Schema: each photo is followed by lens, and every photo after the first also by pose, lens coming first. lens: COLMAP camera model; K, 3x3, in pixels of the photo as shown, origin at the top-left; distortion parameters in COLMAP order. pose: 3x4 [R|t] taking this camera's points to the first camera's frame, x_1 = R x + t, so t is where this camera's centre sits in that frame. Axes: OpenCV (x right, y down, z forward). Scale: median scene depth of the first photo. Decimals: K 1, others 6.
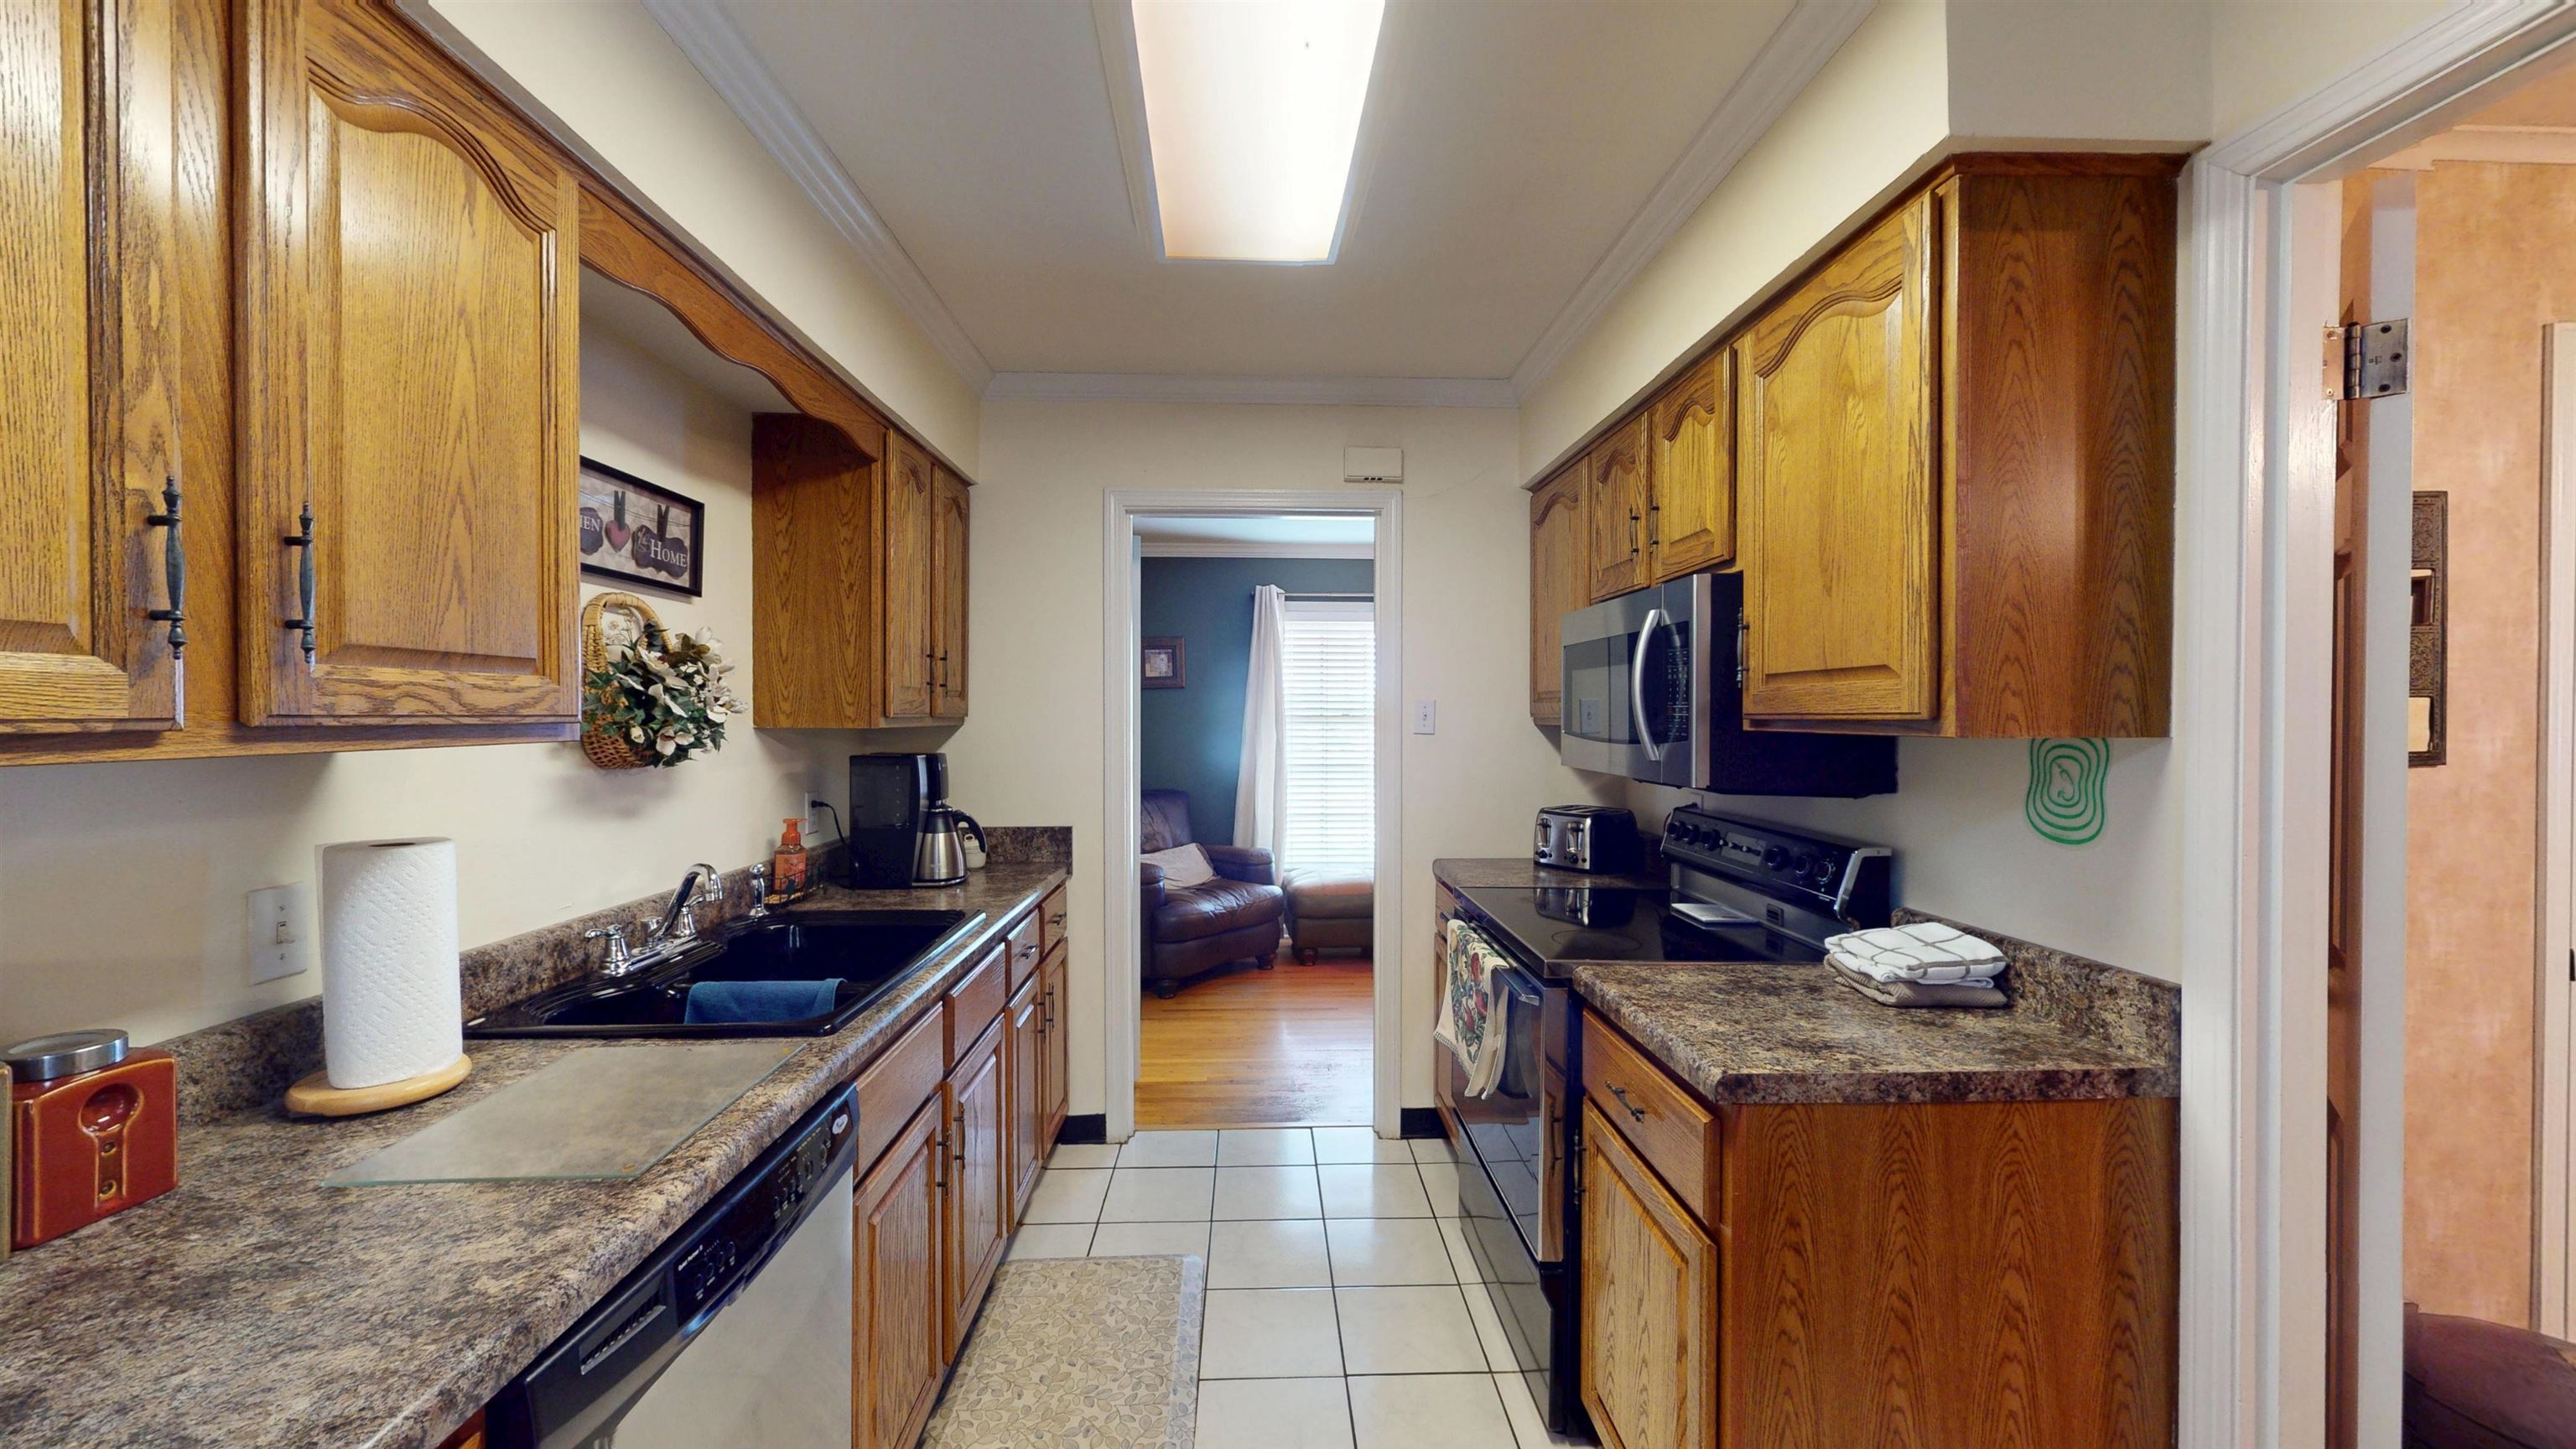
lens RADIAL K [[945.4, 0, 1291.2], [0, 945.4, 728.0], [0, 0, 1]] dist [0.002315, -0.000353]
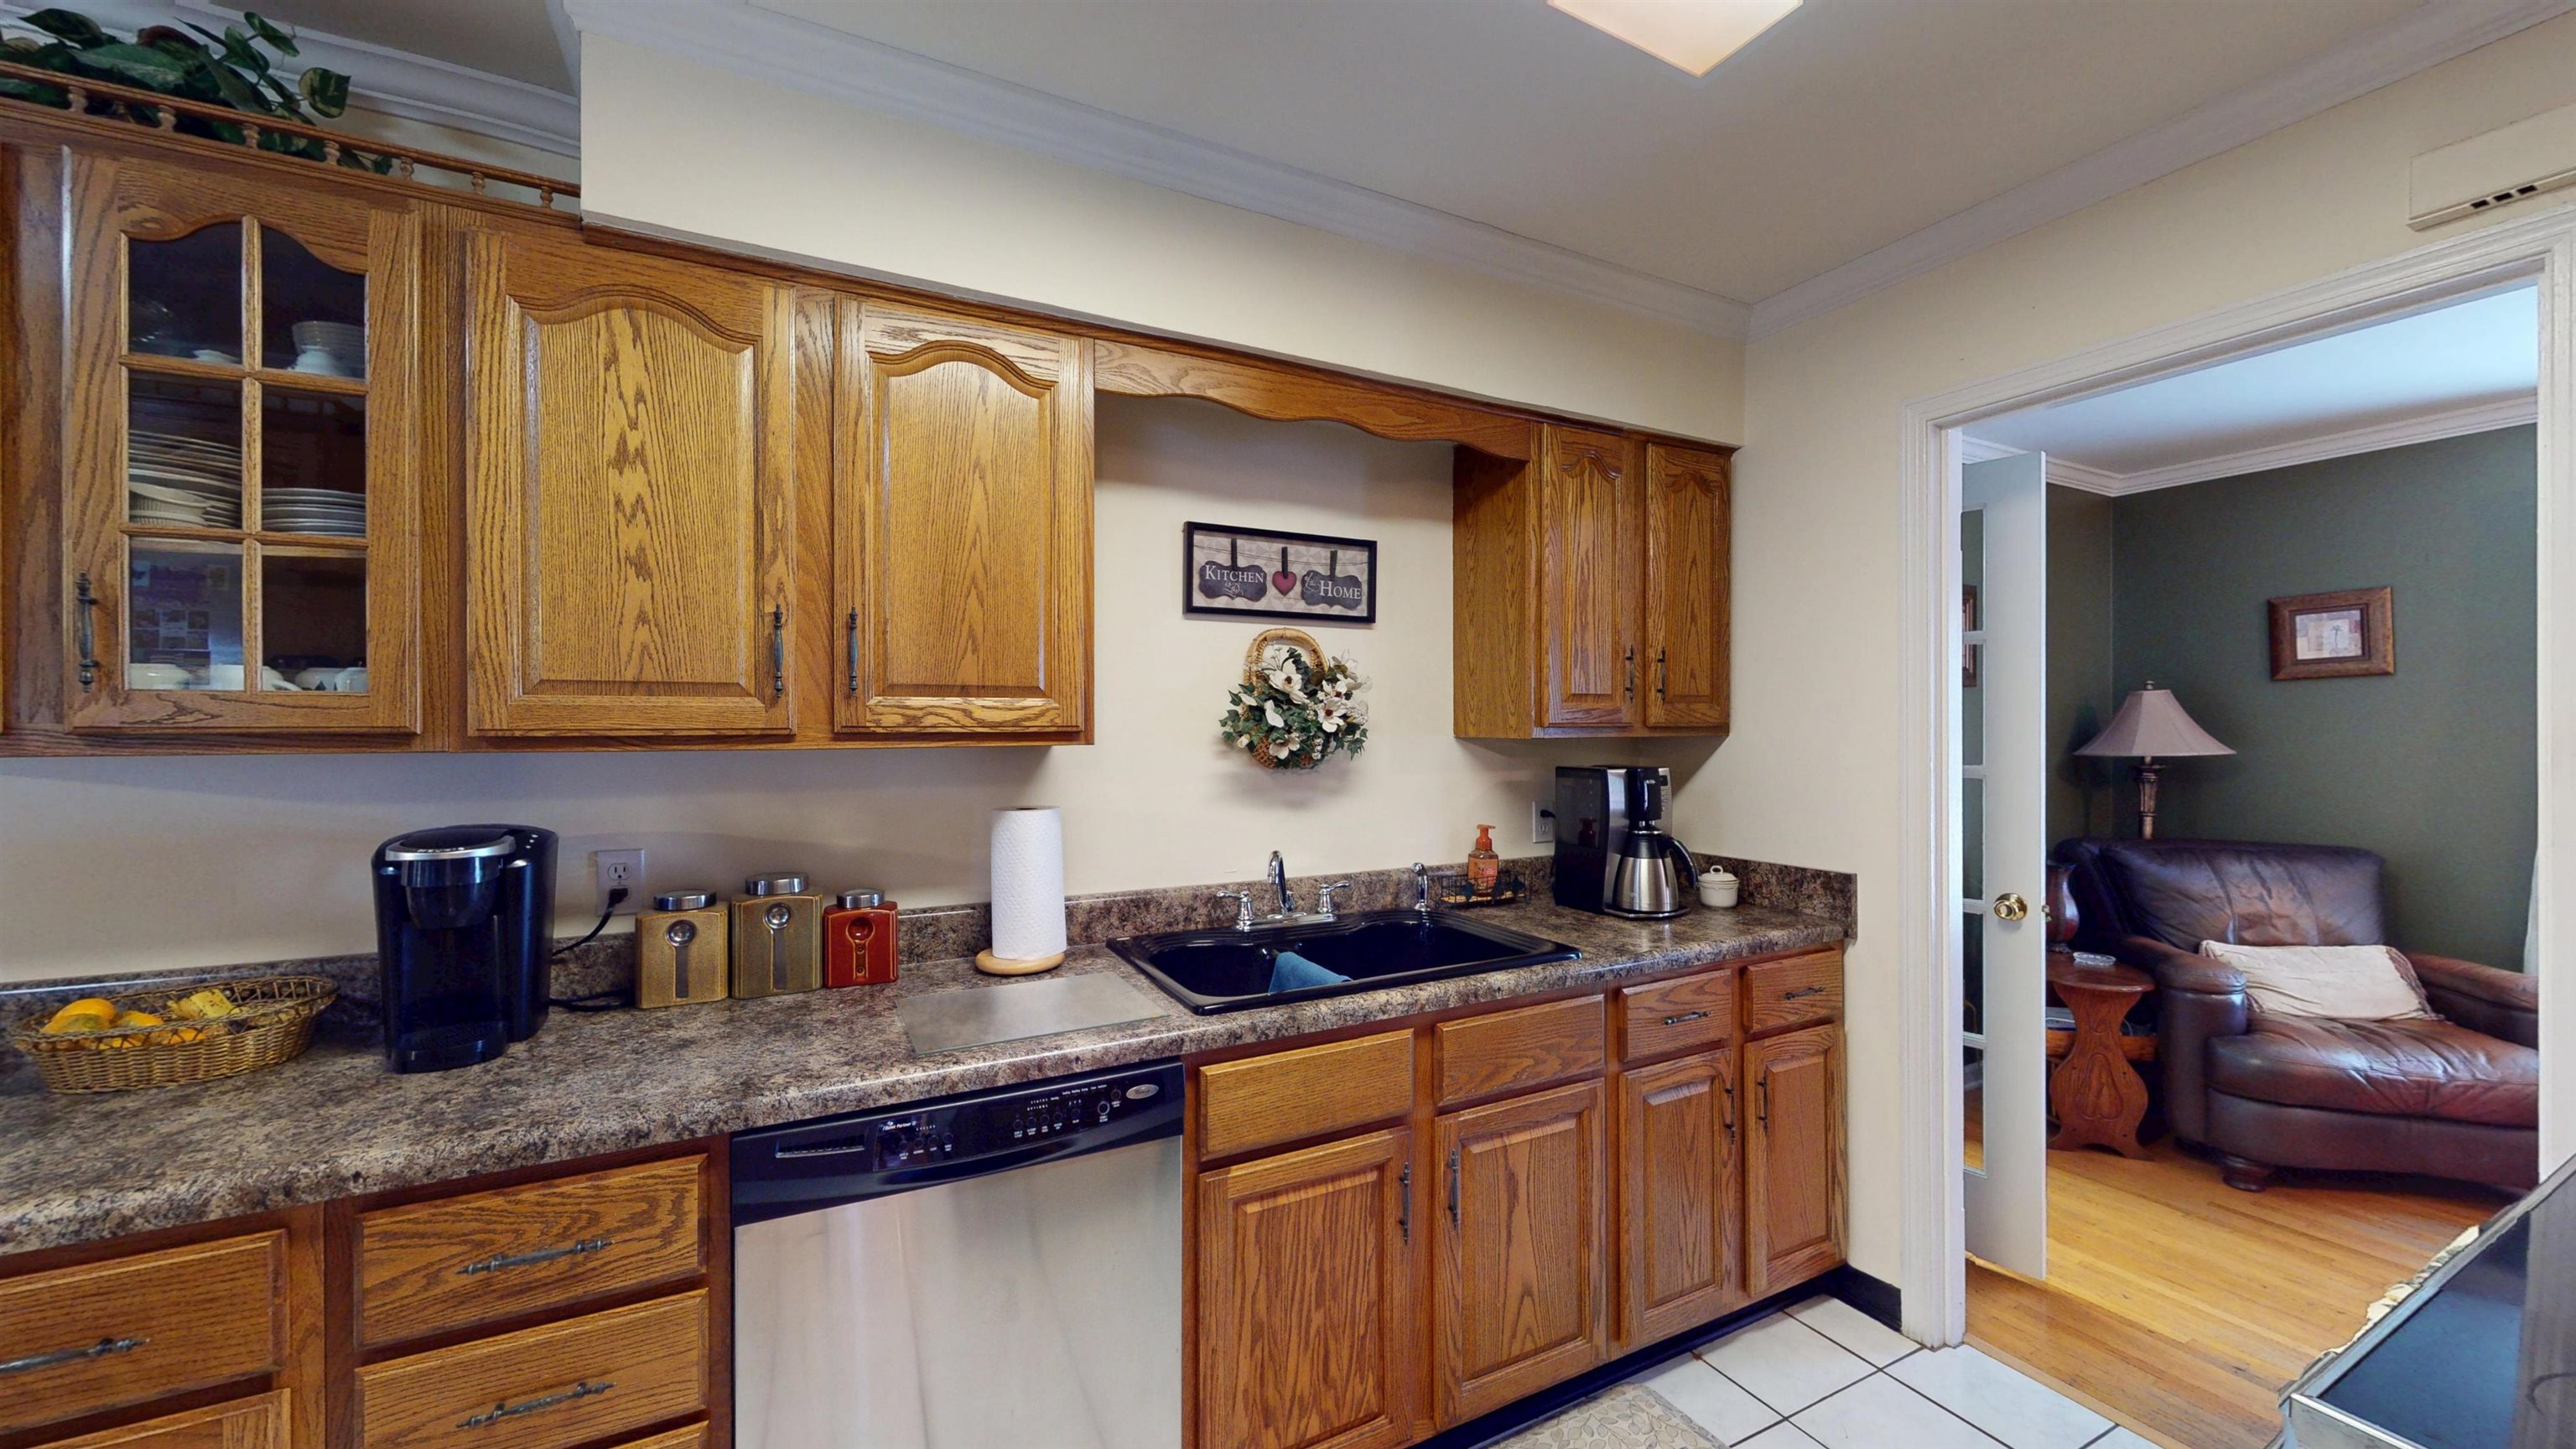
lens RADIAL K [[945.4, 0, 1280.7], [0, 945.4, 727.3], [0, 0, 1]] dist [0.002315, -0.000353]
pose [[0.416868, -0.002287, -0.908964, 0.417650], [-0.008558, 0.999943, -0.006441, -0.003432], [0.908927, 0.010464, 0.416825, 0.467441]]
